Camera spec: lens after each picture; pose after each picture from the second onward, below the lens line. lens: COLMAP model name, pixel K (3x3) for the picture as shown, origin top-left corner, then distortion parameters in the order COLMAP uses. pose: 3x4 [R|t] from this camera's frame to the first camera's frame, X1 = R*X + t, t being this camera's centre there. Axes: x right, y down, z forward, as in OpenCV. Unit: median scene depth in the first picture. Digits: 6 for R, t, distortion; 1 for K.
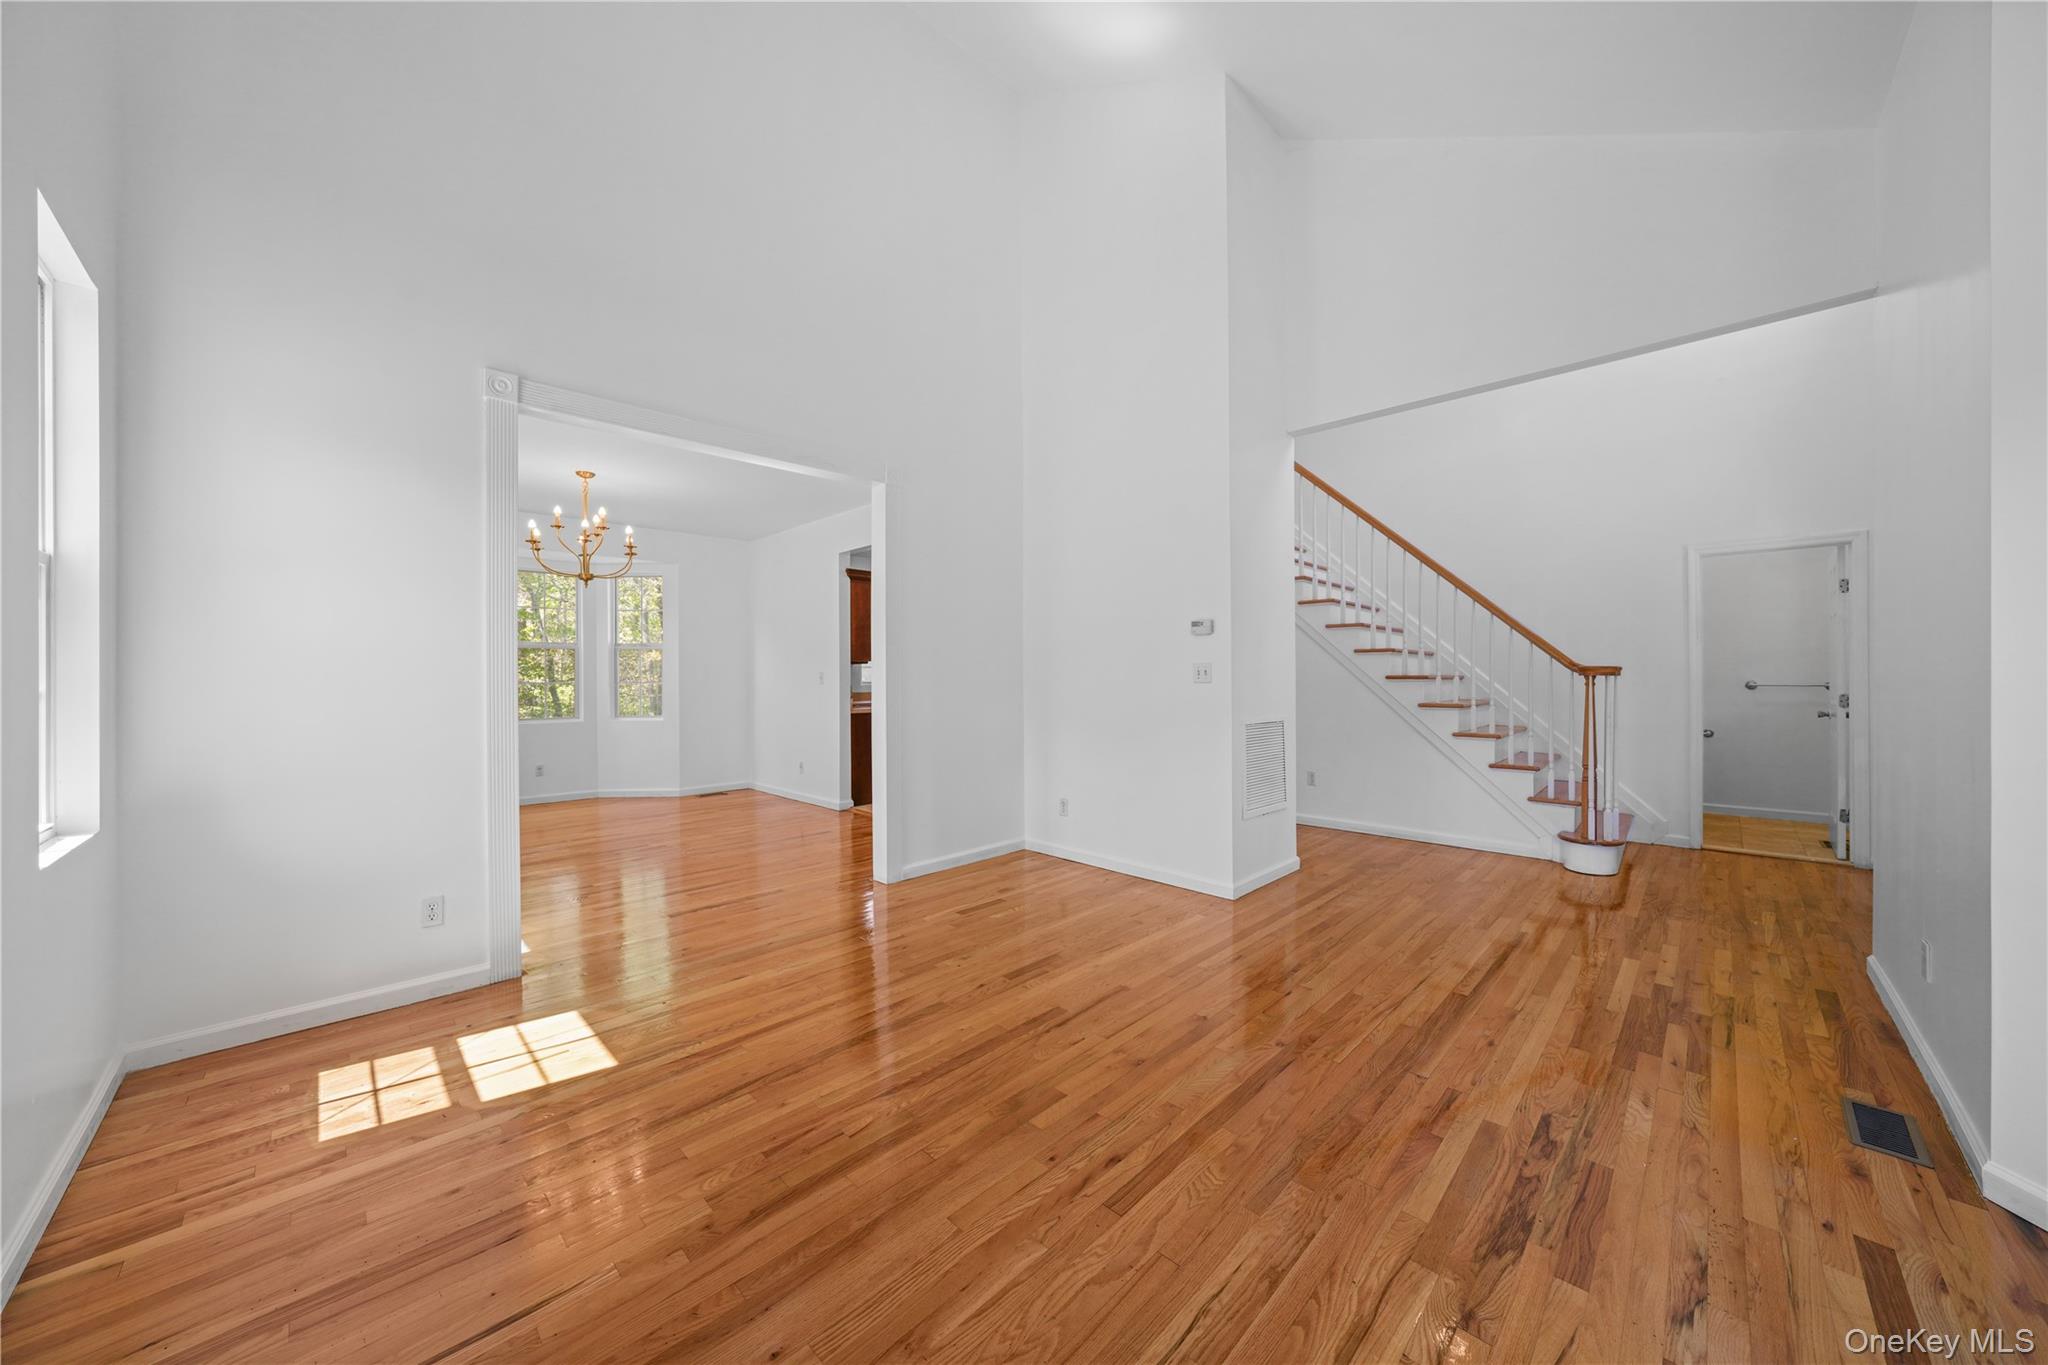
lens RADIAL K [[700.6, 0, 1041.0], [0, 700.6, 685.2], [0, 0, 1]] dist [-0.015070, 0.001040]
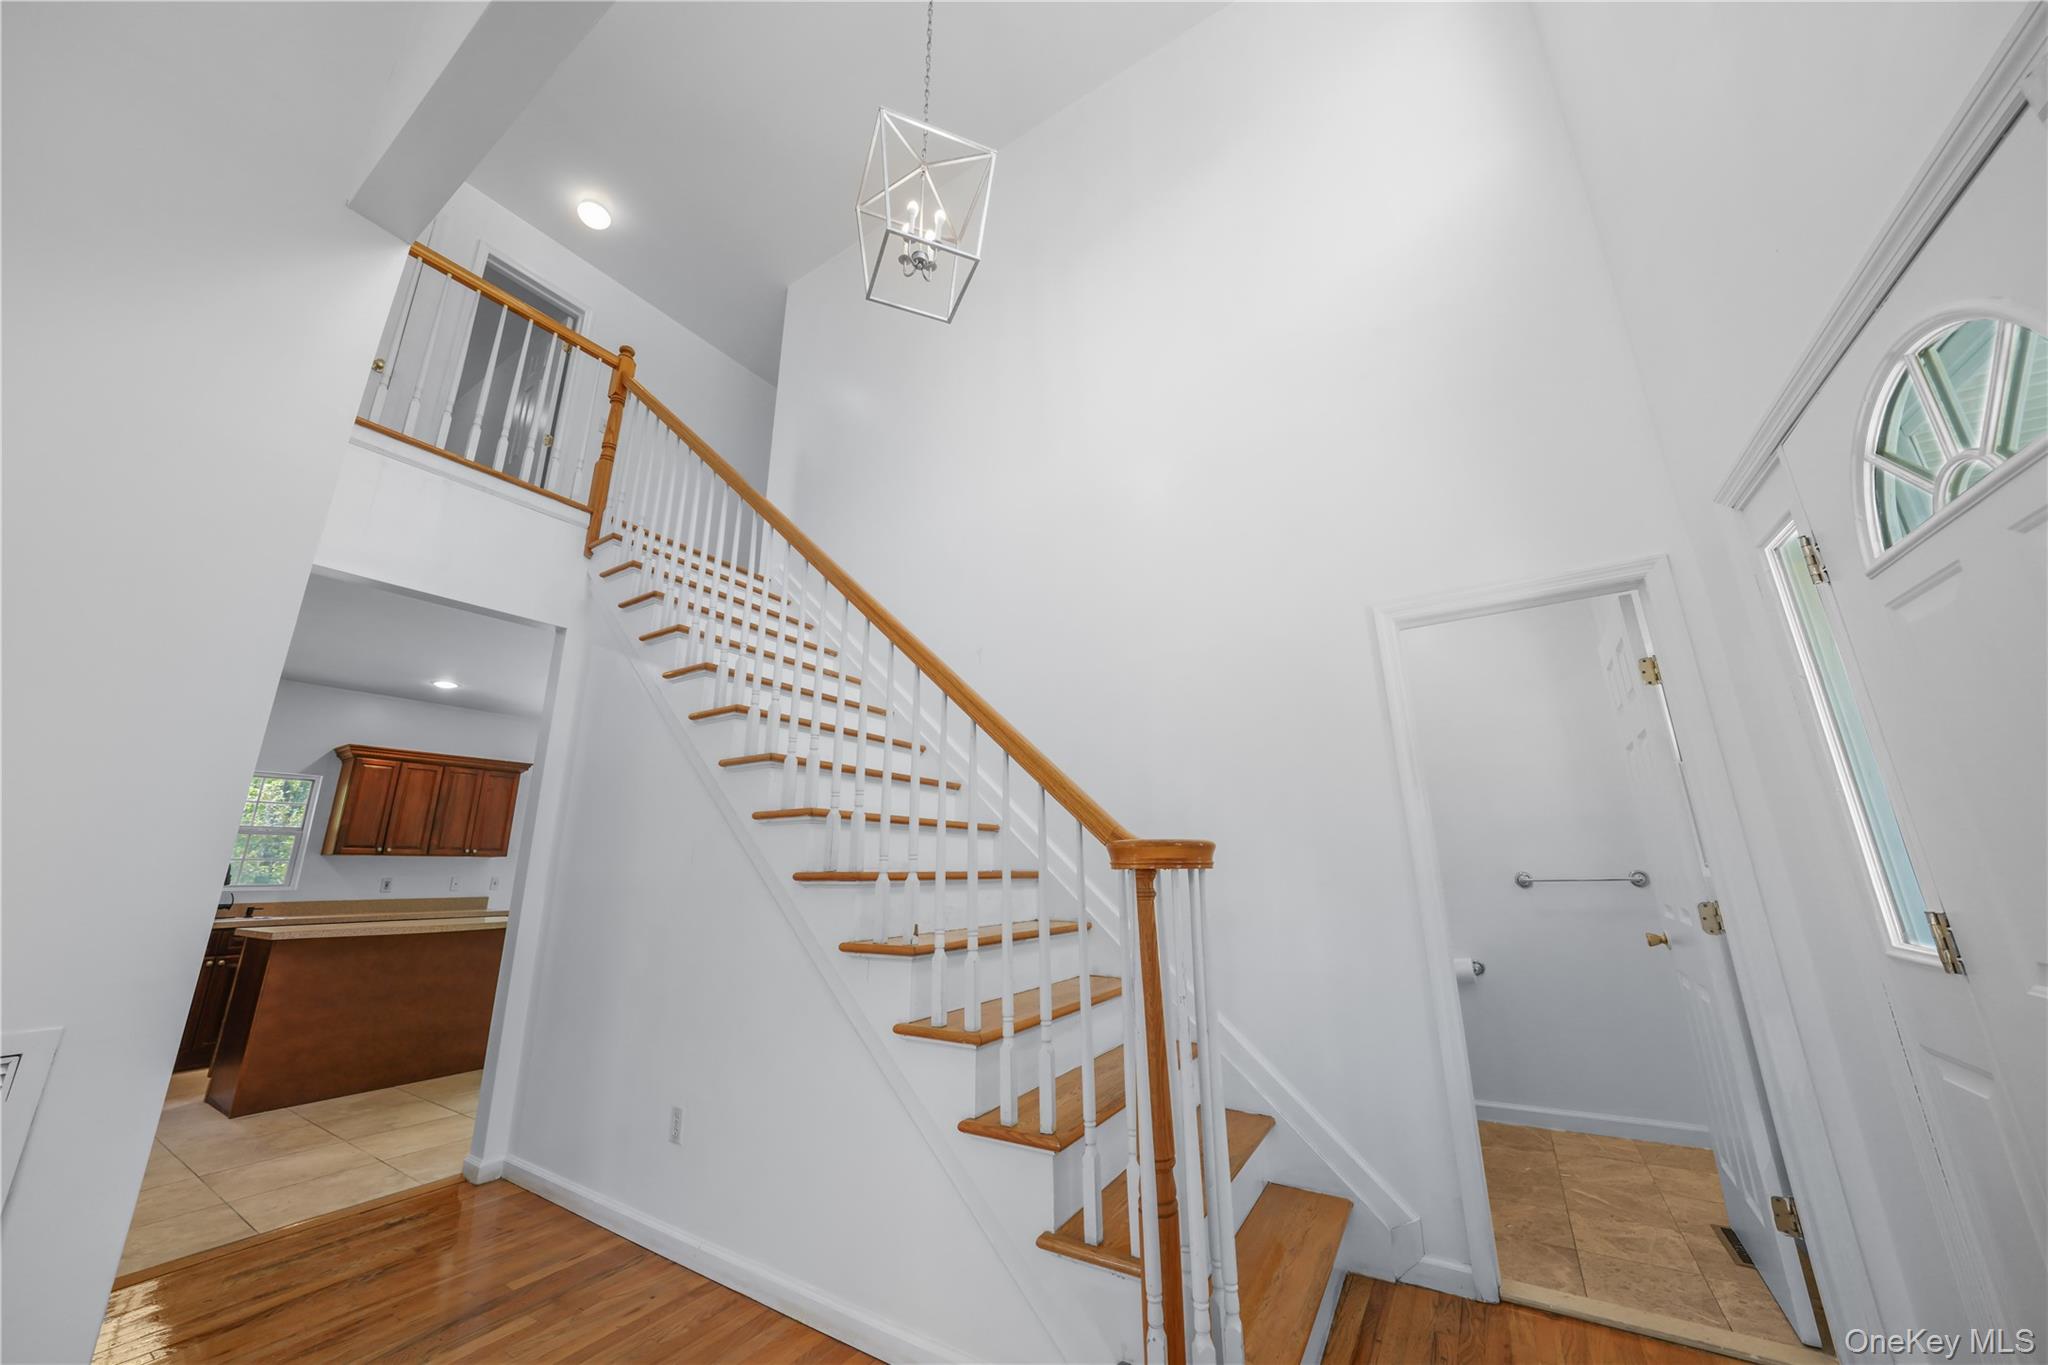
lens RADIAL K [[700.6, 0, 1026.9], [0, 700.6, 679.4], [0, 0, 1]] dist [-0.015070, 0.001040]
pose [[0.978603, 0.042839, 0.201249, 0.589776], [0.014145, 0.961766, -0.273509, -0.009437], [-0.205271, 0.270503, 0.940581, 0.581814]]
